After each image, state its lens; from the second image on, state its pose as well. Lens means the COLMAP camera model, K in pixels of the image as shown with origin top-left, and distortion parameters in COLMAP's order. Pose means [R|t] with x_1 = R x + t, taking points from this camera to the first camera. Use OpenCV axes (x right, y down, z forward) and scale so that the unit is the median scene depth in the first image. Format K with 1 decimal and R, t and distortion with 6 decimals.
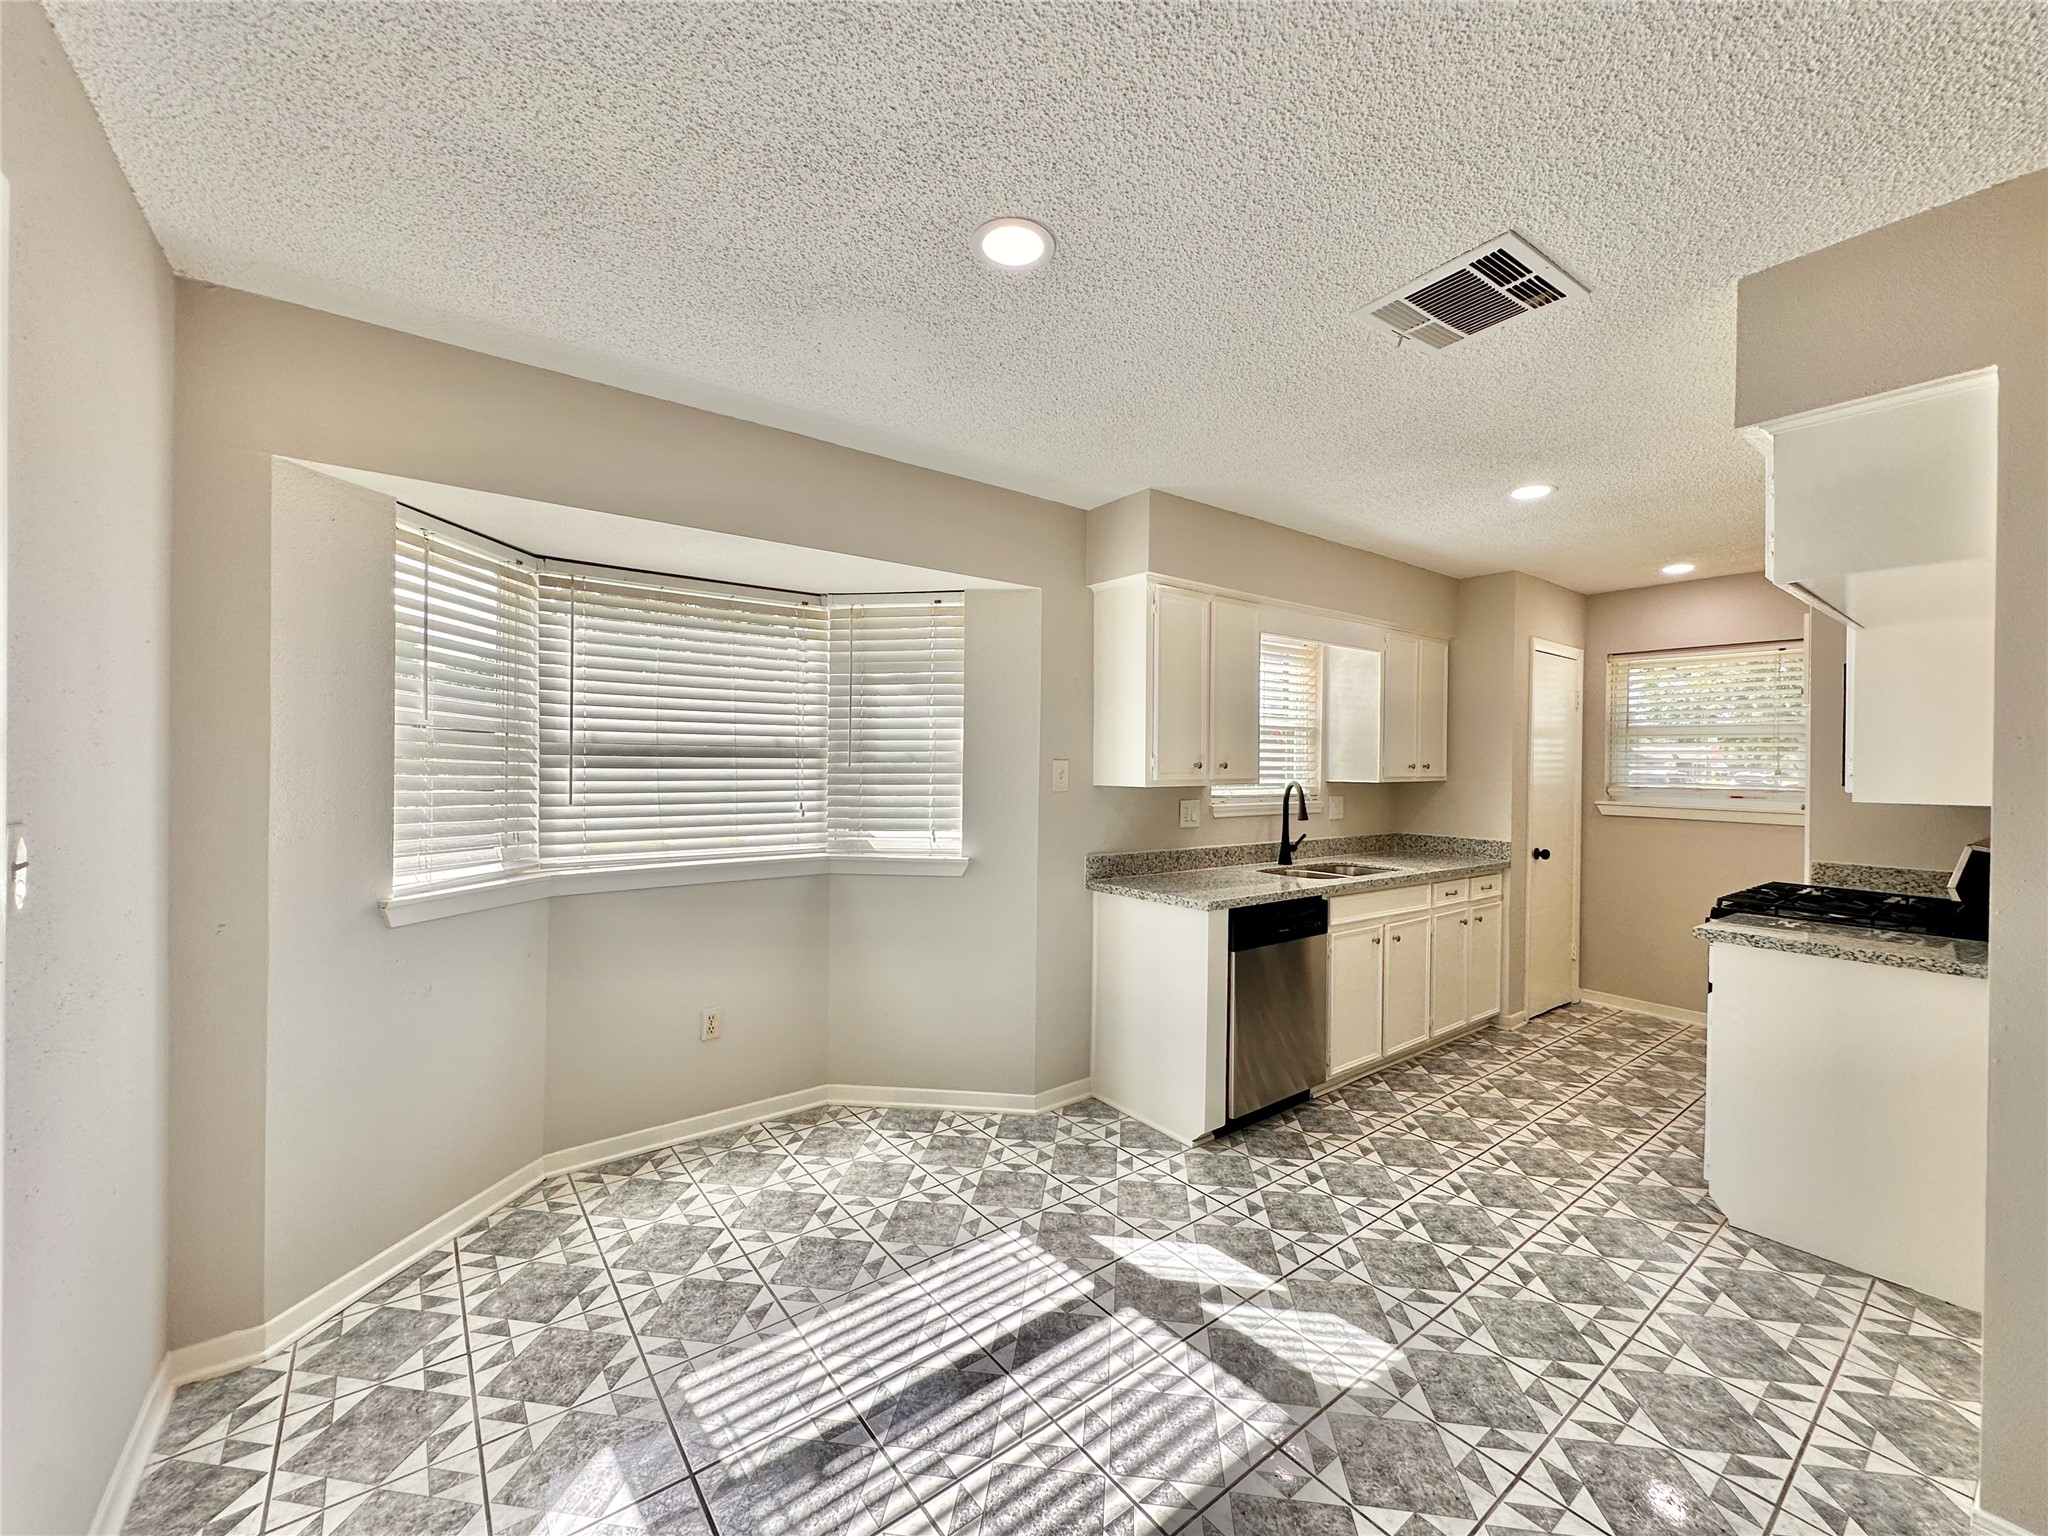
lens RADIAL K [[817.0, 0, 1024.0], [0, 817.0, 768.0], [0, 0, 1]] dist [-0.002865, 0.000863]
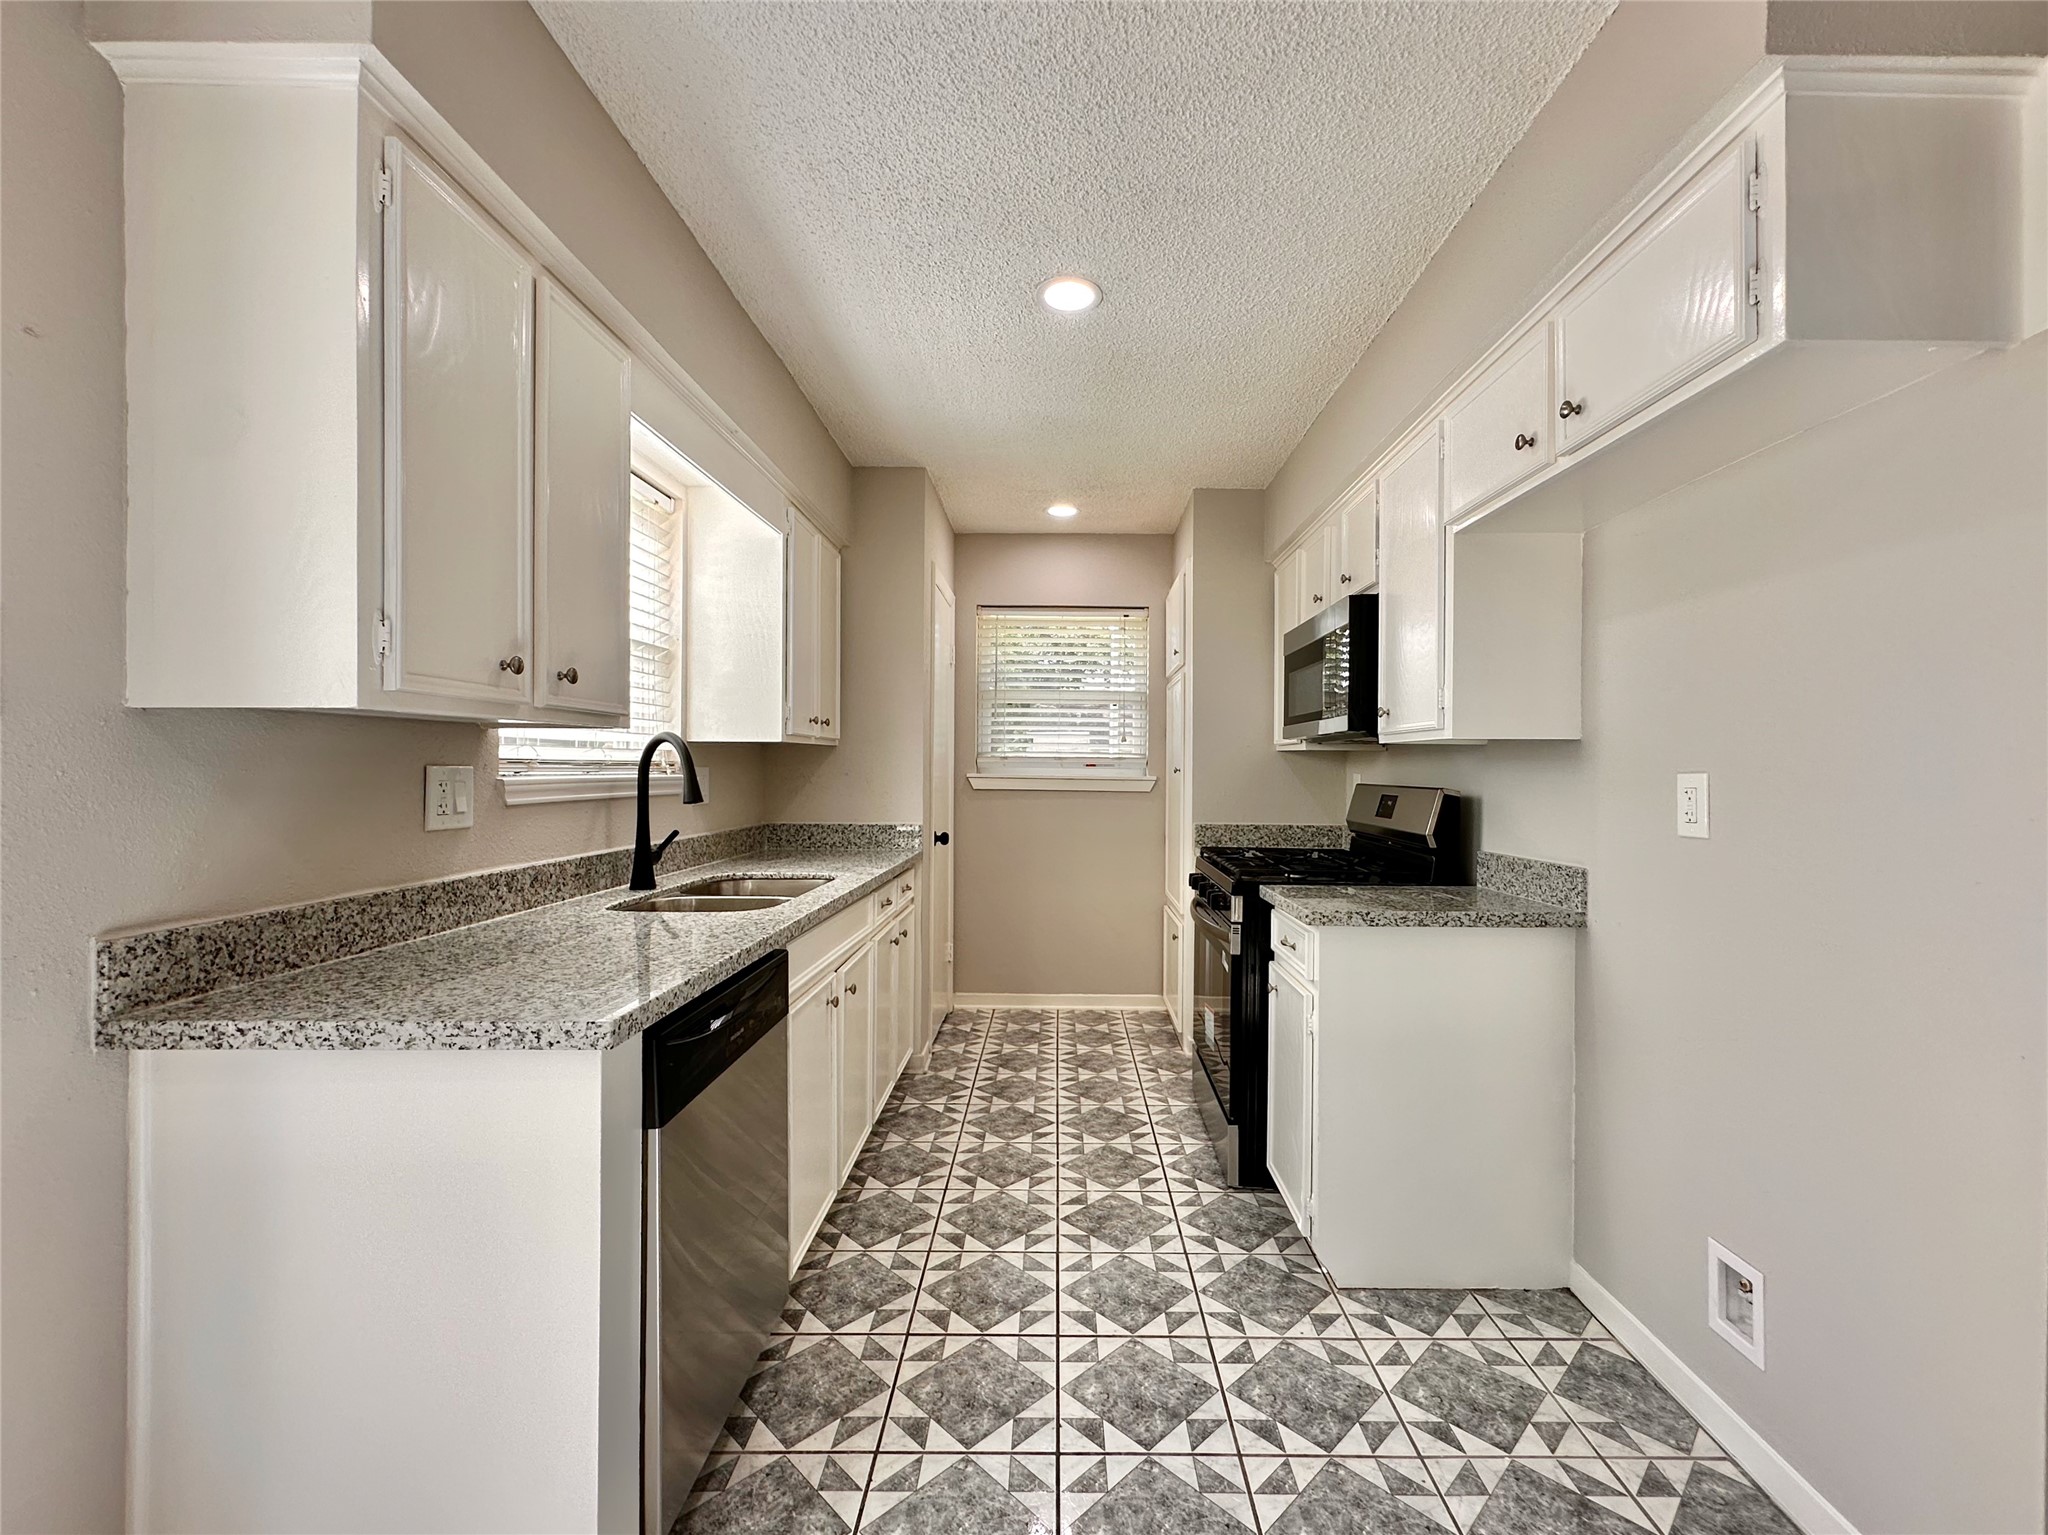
lens RADIAL K [[874.0, 0, 1060.6], [0, 874.0, 773.3], [0, 0, 1]] dist [0.000900, 0.000296]
pose [[0.603657, -0.011502, 0.797161, 0.034754], [0.003928, 0.999927, 0.011454, 0.043987], [-0.797234, -0.003783, 0.603658, 0.525228]]
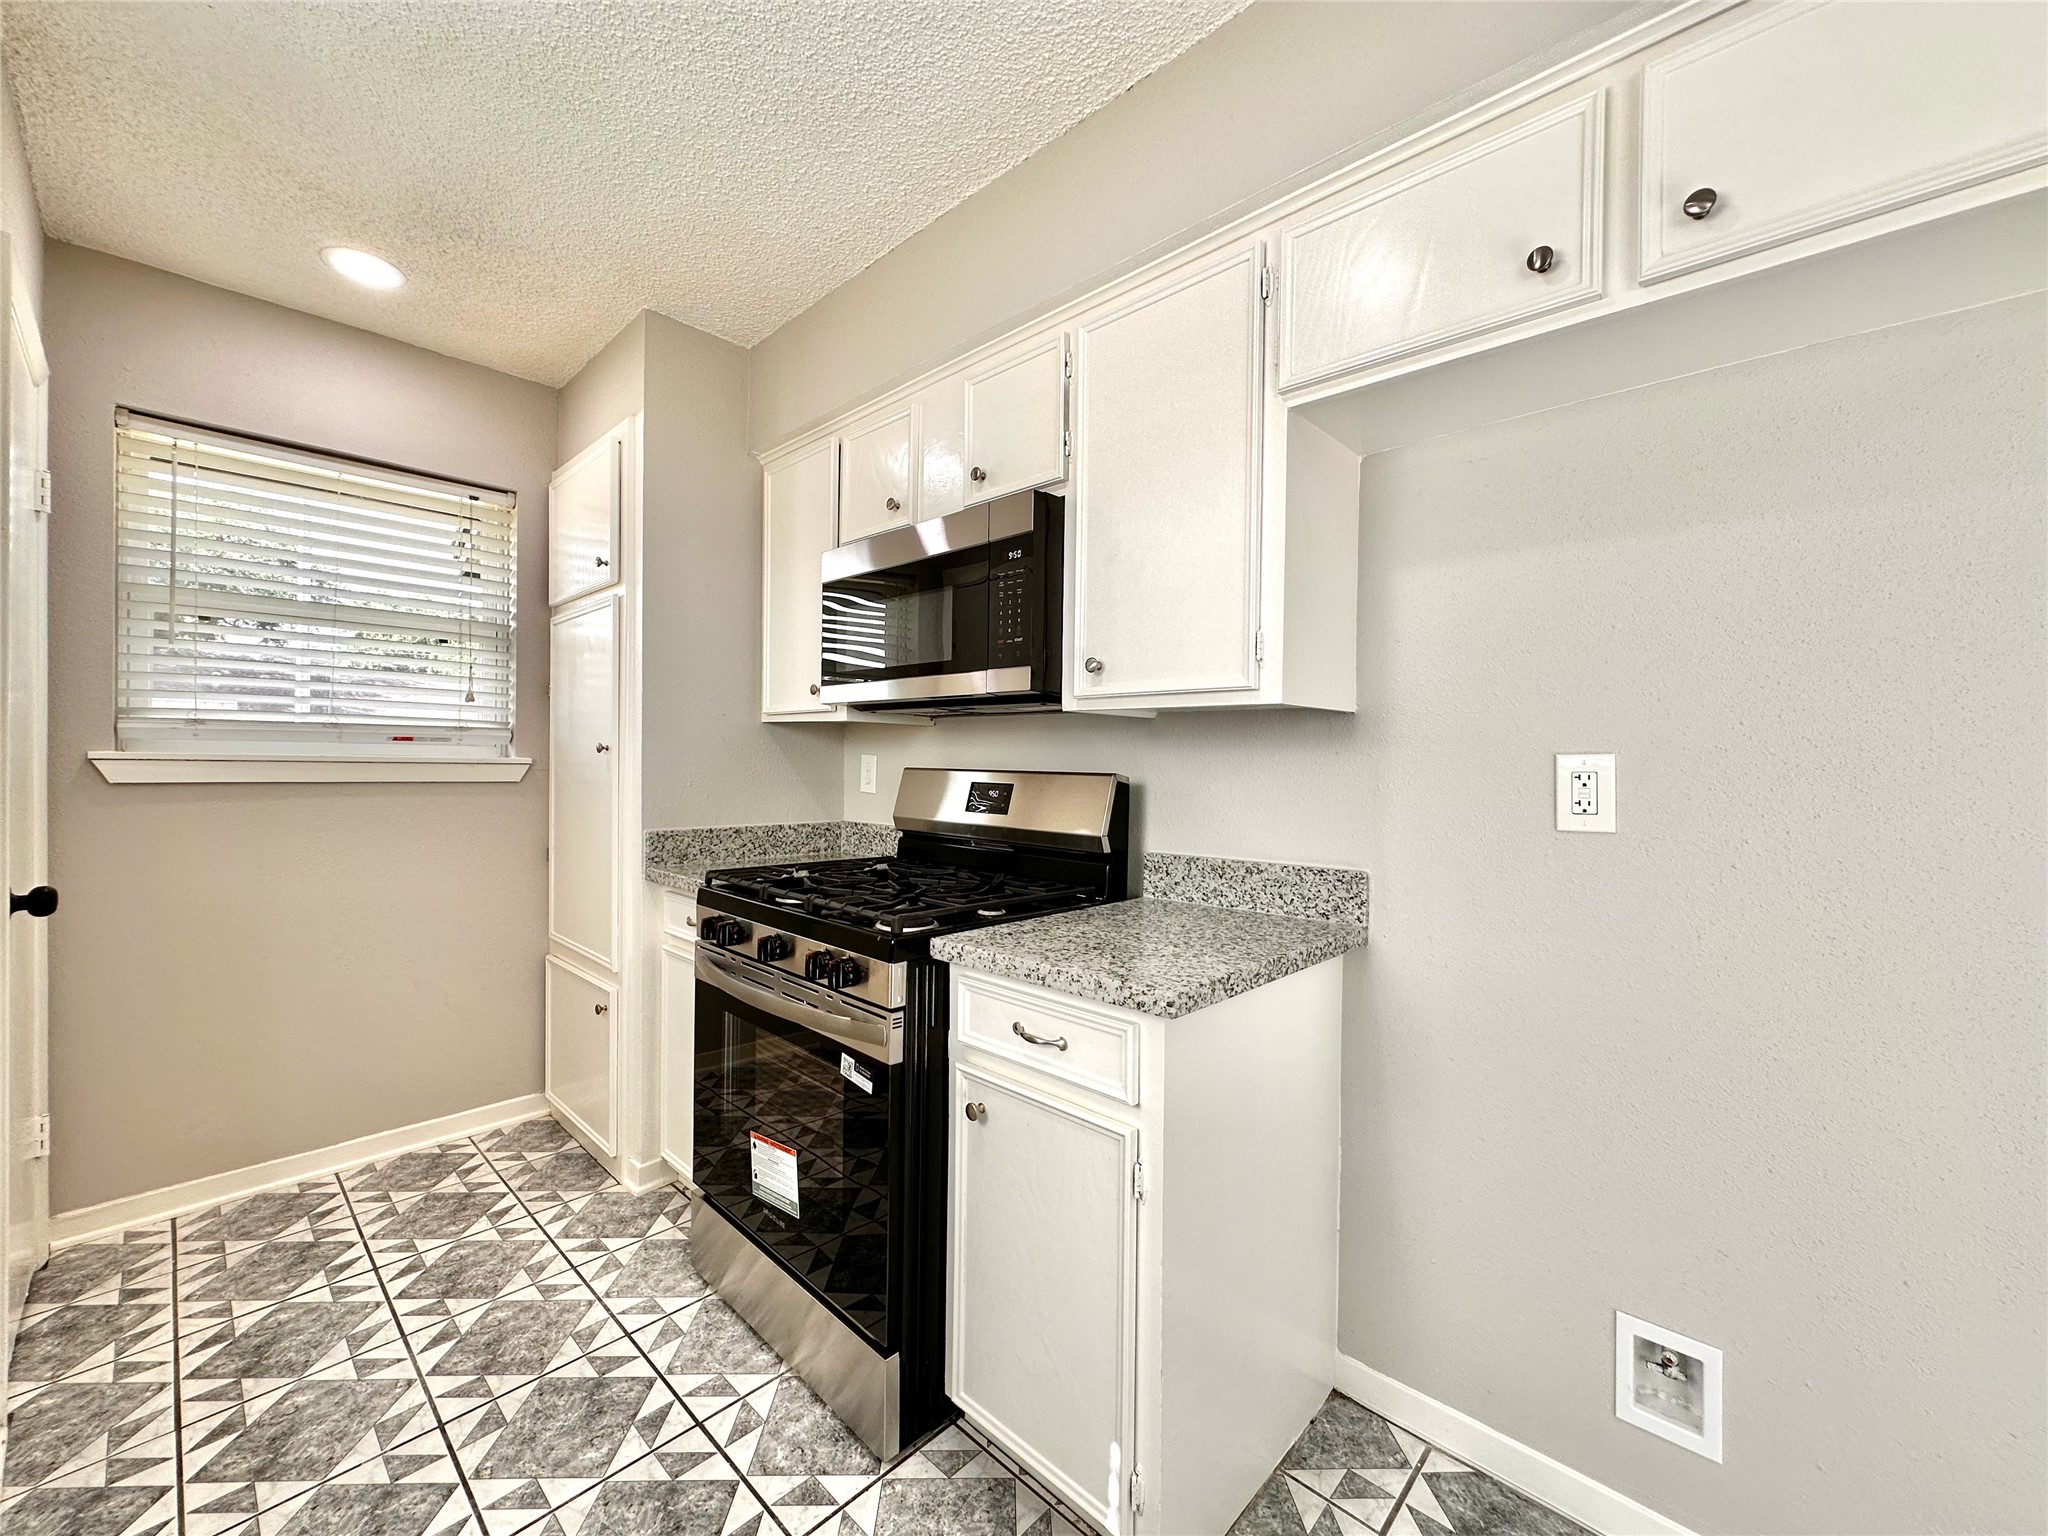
lens RADIAL K [[820.3, 0, 1017.9], [0, 820.3, 764.0], [0, 0, 1]] dist [-0.000289, 0.000437]
pose [[-0.156898, -0.021225, 0.987387, 0.311843], [-0.008203, 0.999763, 0.020187, 0.049960], [-0.987581, -0.004932, -0.157035, 0.866510]]
